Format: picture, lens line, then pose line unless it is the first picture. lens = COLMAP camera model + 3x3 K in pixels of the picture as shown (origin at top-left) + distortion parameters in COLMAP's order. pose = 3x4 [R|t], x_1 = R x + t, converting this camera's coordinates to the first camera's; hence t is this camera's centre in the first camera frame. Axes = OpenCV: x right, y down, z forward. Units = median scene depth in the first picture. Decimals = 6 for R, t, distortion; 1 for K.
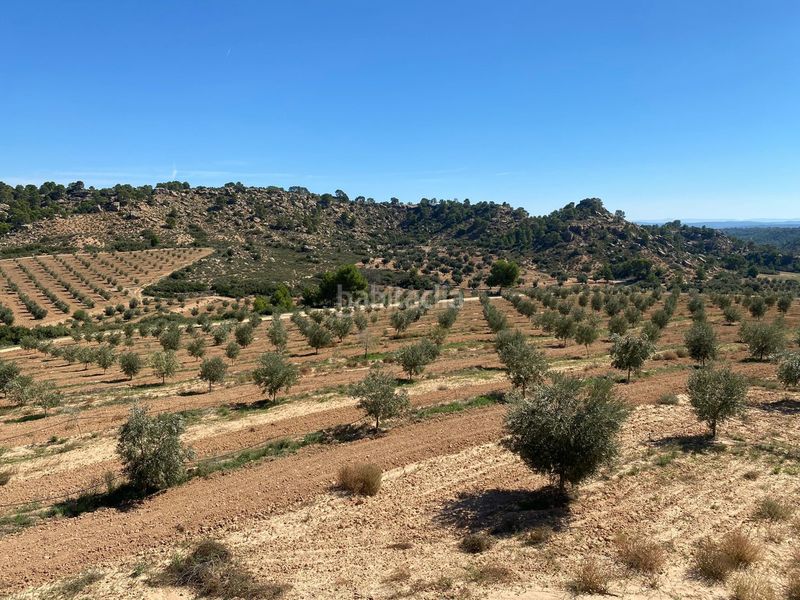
lens RADIAL K [[595.8, 0, 395.8], [0, 595.8, 293.9], [0, 0, 1]] dist [0.012307, -0.027183]
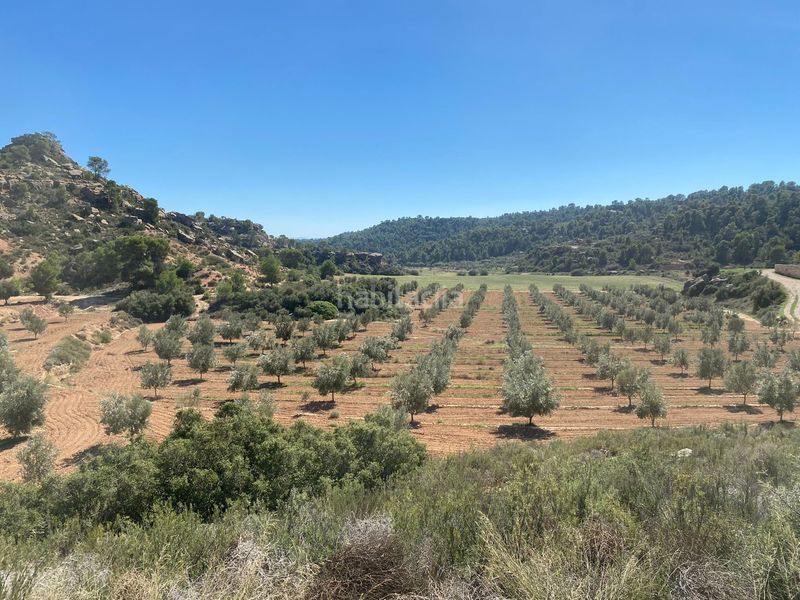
lens RADIAL K [[595.8, 0, 395.8], [0, 595.8, 293.9], [0, 0, 1]] dist [0.012307, -0.027183]
pose [[0.721037, -0.060271, 0.690271, 0.223660], [0.084256, 0.996444, -0.001007, -0.005221], [-0.687755, 0.058885, 0.723551, 0.518188]]
